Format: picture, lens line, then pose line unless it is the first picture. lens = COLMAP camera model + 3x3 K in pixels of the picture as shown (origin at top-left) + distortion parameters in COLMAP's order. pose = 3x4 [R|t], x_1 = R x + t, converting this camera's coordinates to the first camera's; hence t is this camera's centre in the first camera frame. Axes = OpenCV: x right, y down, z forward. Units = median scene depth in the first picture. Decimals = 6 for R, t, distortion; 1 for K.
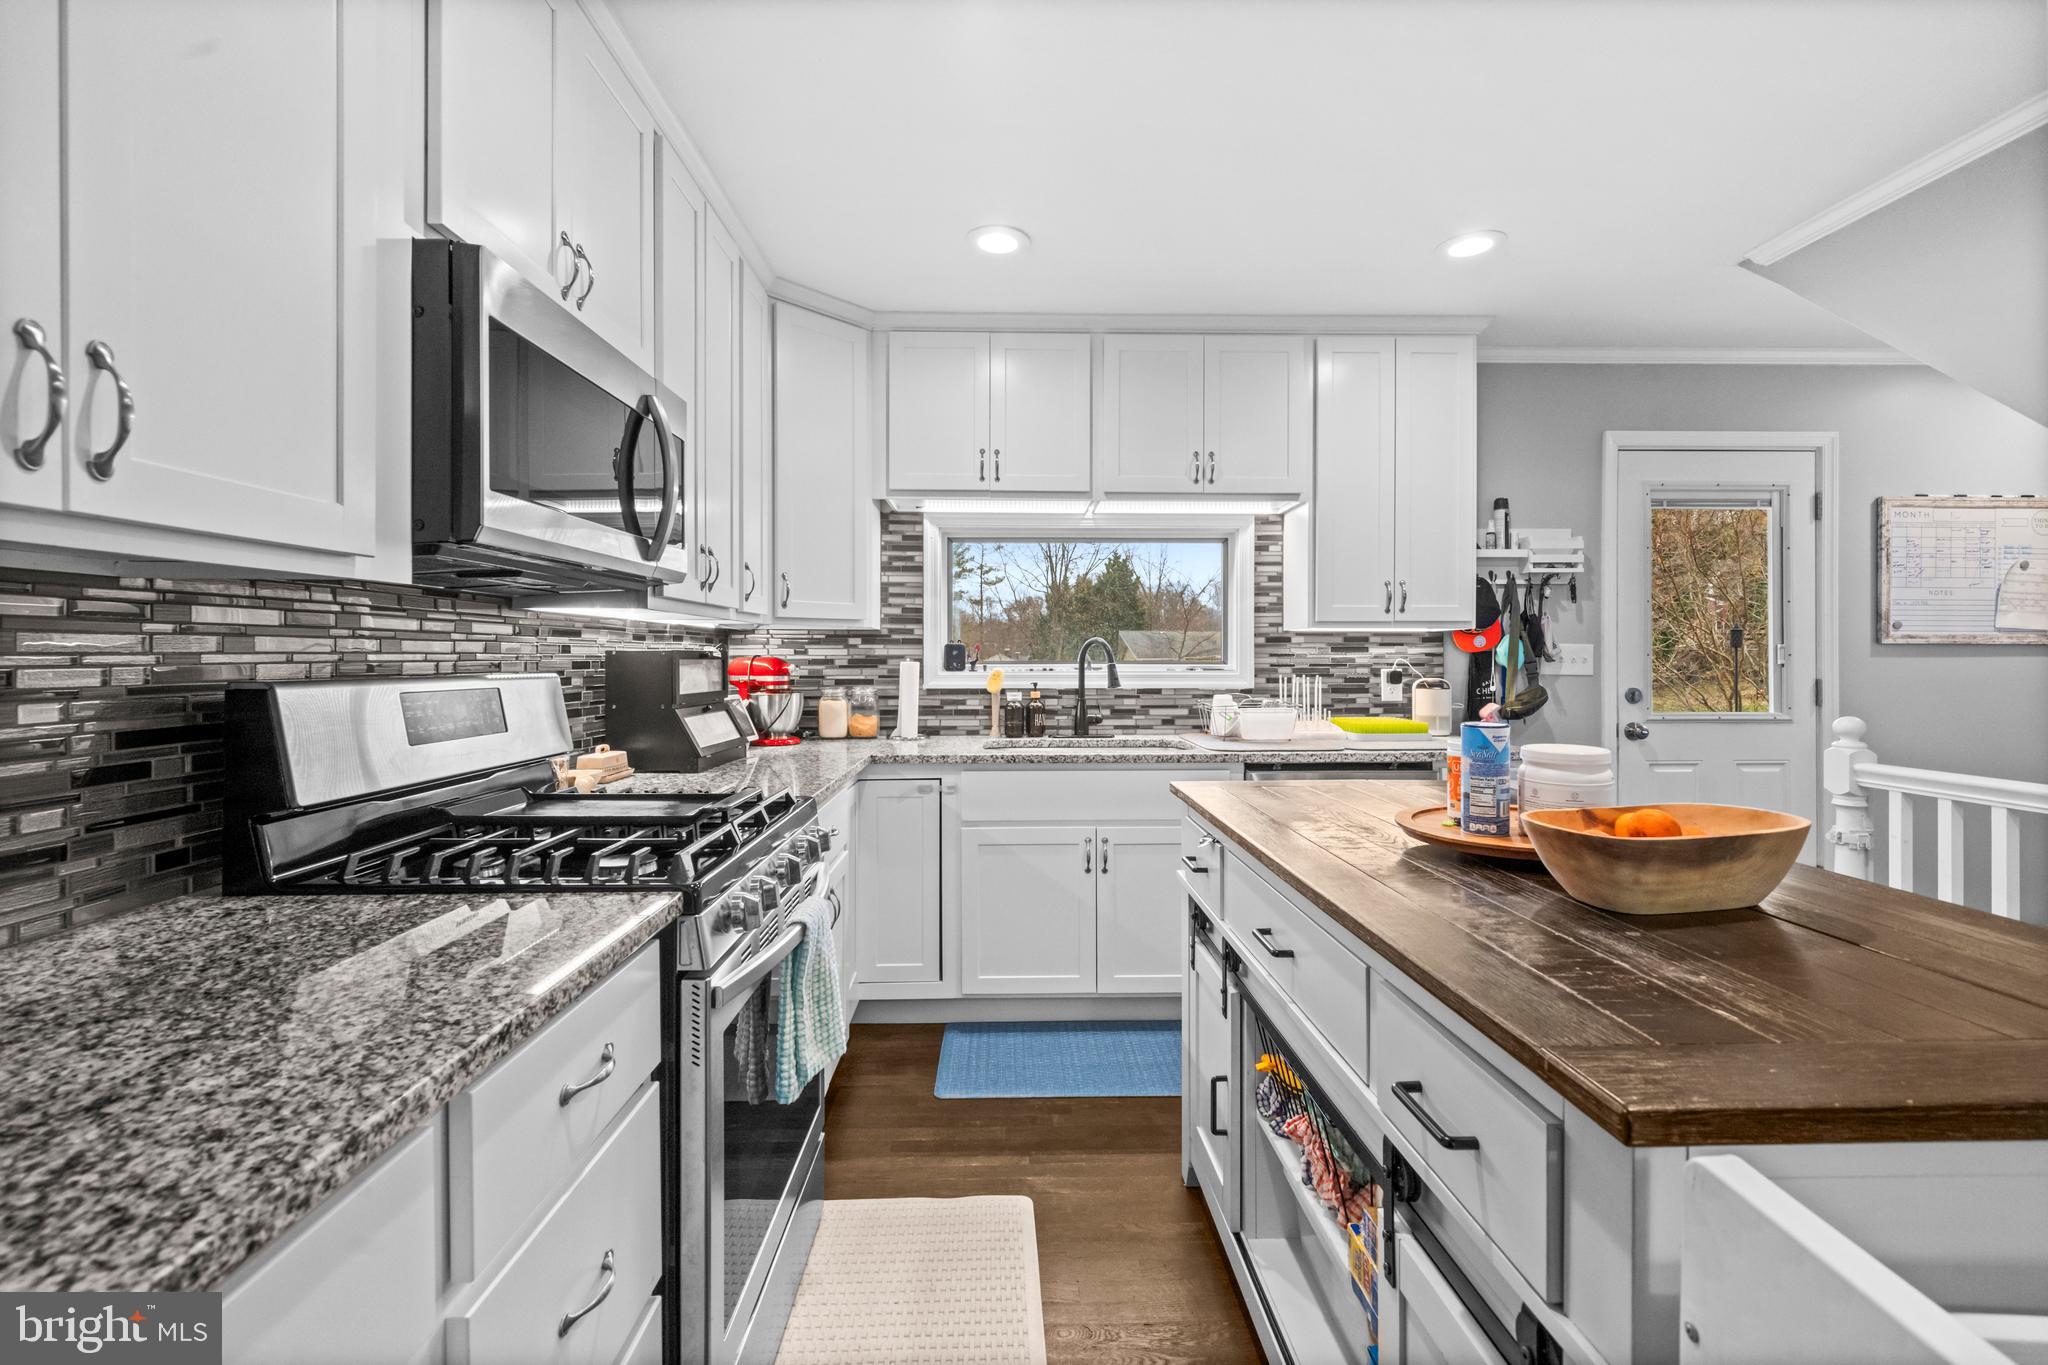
lens RADIAL K [[874.6, 0, 1018.0], [0, 874.6, 661.8], [0, 0, 1]] dist [0.009957, -0.000390]
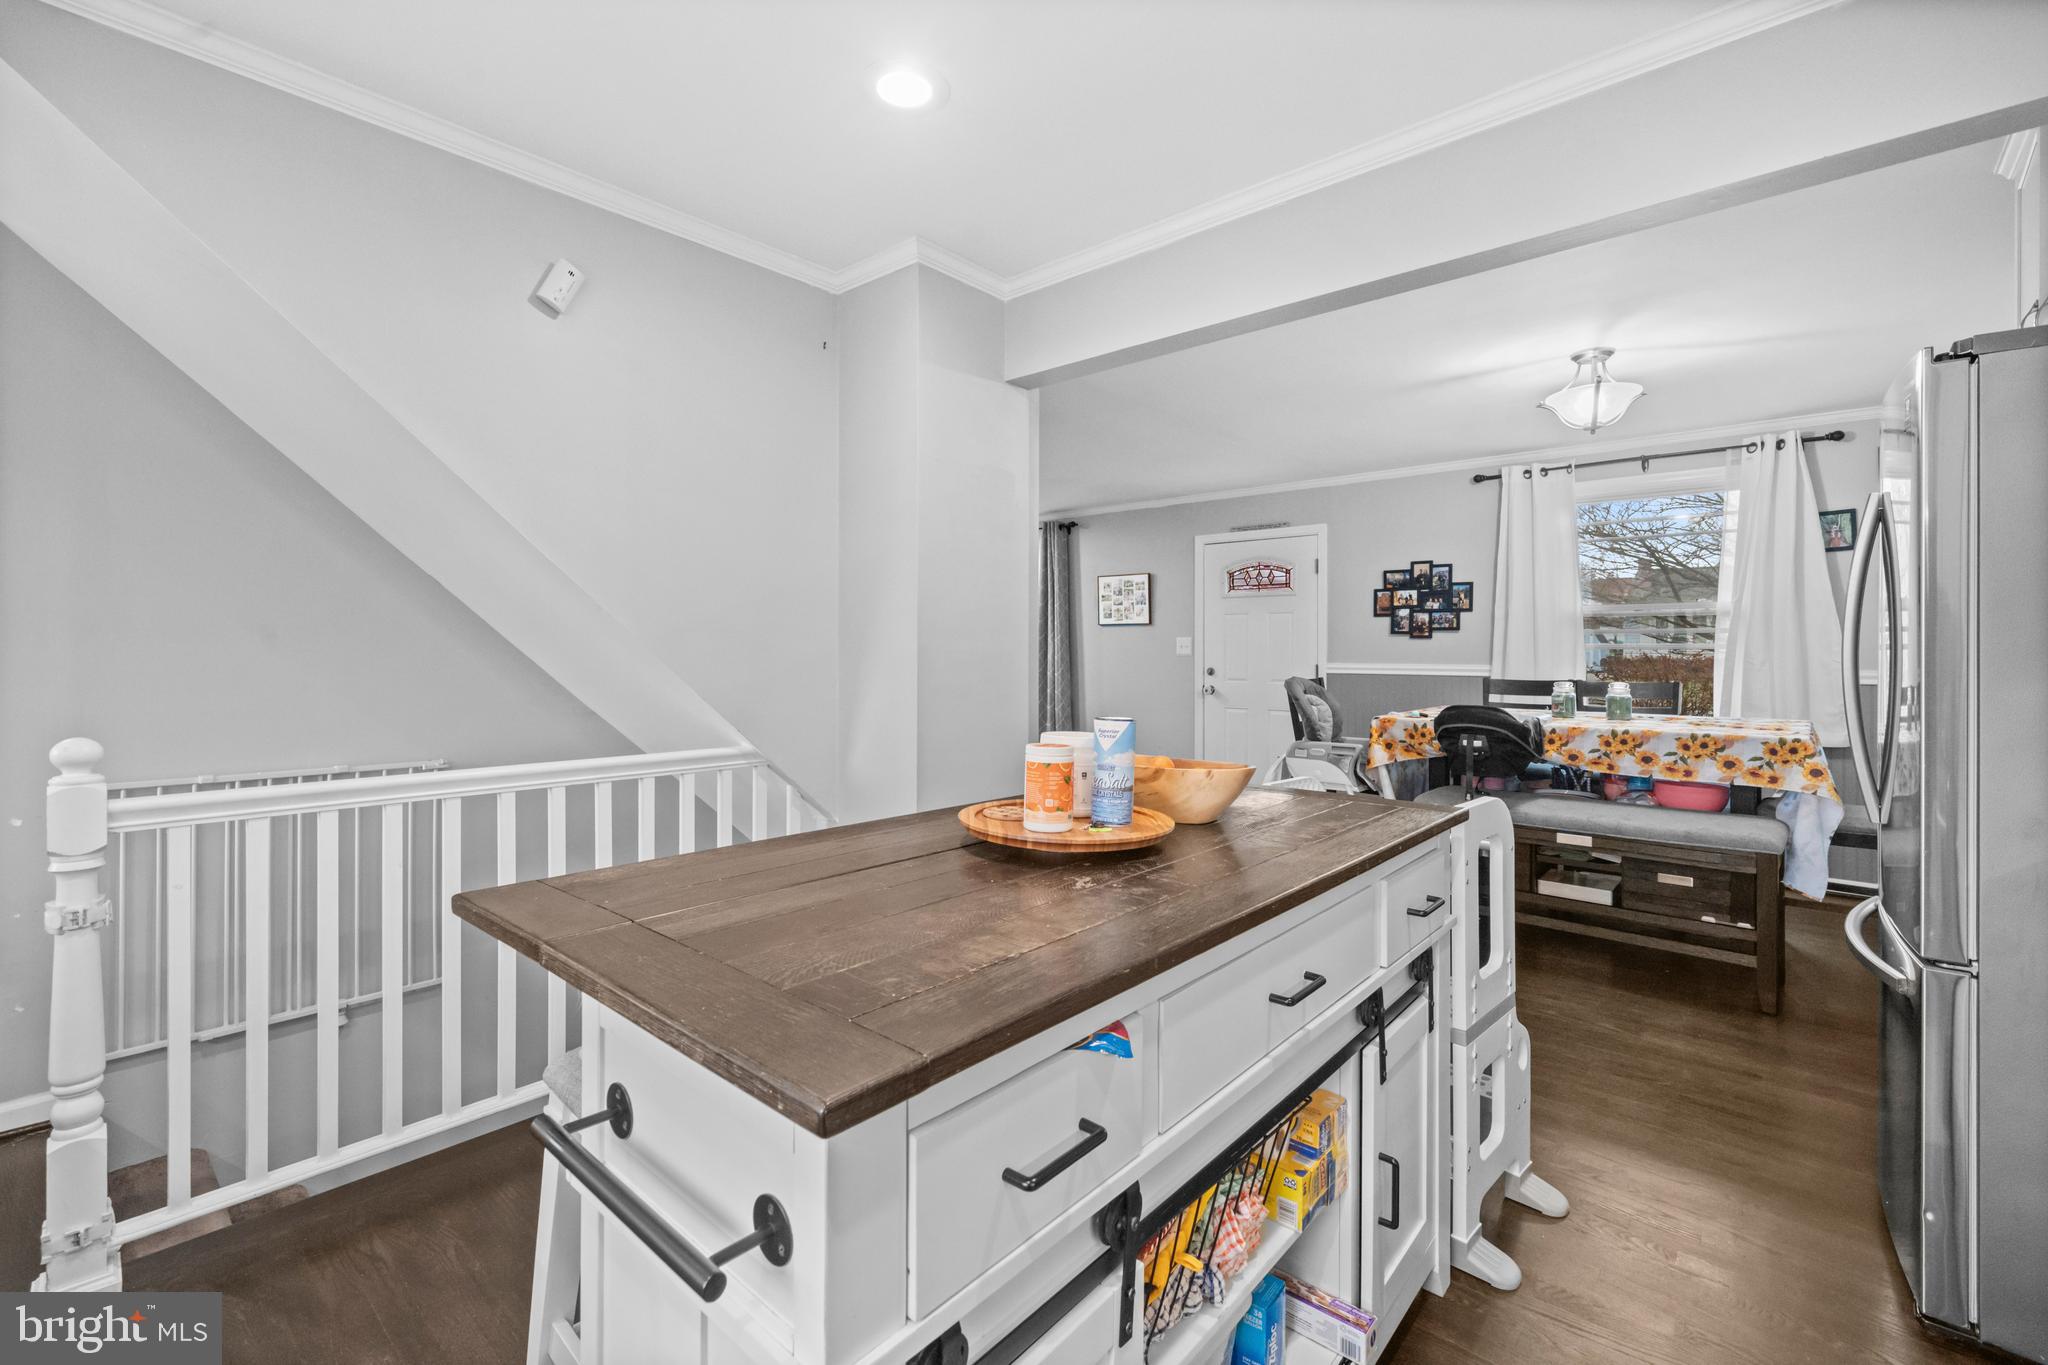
lens RADIAL K [[874.6, 0, 1018.0], [0, 874.6, 661.8], [0, 0, 1]] dist [0.009957, -0.000390]
pose [[-0.733367, 0.005647, 0.679809, -0.072329], [0.008040, 0.999968, 0.000367, 0.009259], [-0.679785, 0.005735, -0.733389, 1.145454]]
